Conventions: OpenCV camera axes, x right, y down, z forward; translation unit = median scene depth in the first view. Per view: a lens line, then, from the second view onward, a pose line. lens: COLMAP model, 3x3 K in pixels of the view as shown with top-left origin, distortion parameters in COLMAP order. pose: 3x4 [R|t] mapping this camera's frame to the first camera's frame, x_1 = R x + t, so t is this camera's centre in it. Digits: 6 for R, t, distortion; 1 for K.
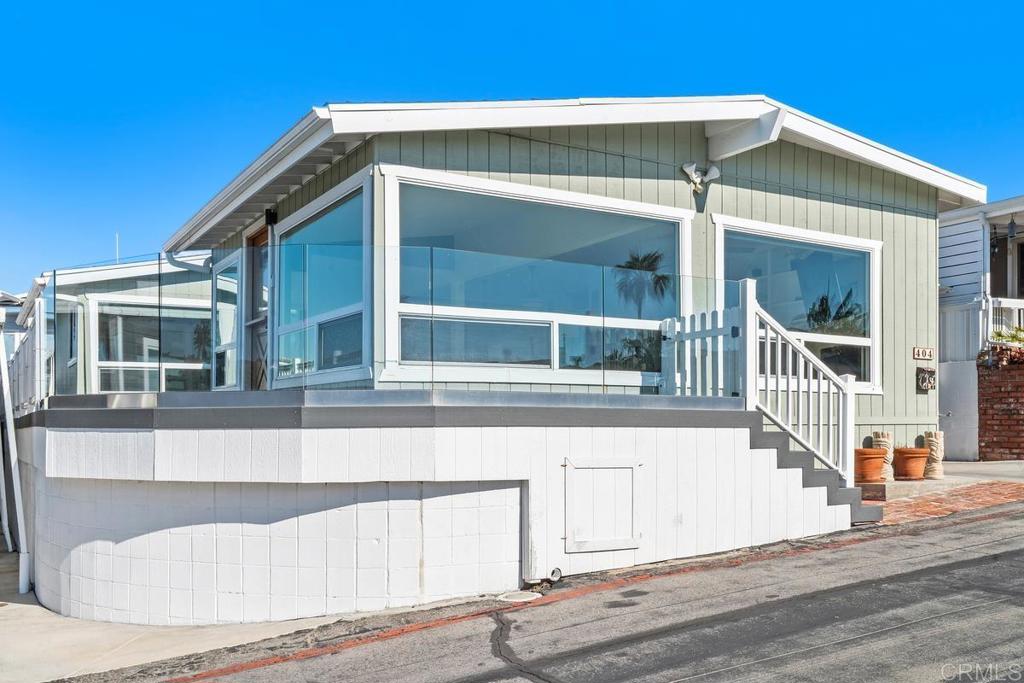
lens RADIAL K [[928.3, 0, 597.3], [0, 928.3, 424.5], [0, 0, 1]] dist [0.006799, 0.003493]
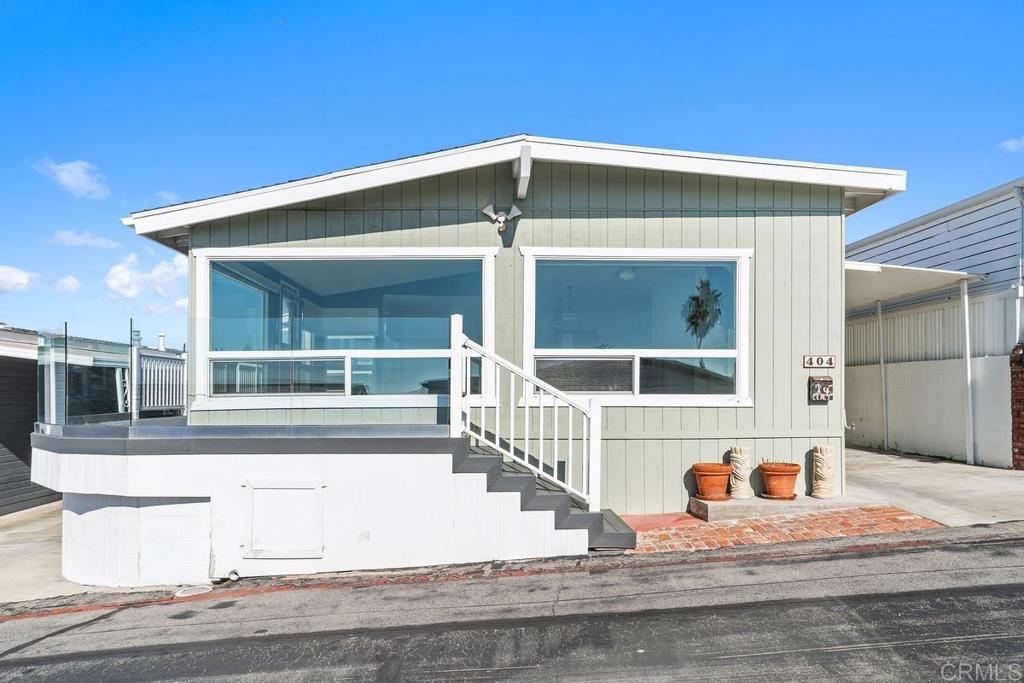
lens RADIAL K [[704.4, 0, 531.5], [0, 704.4, 389.6], [0, 0, 1]] dist [0.004533, 0.000633]
pose [[0.860576, -0.001936, -0.509318, 0.568956], [0.003264, 0.999993, 0.001713, -0.061774], [0.509311, -0.003137, 0.860577, 0.298005]]
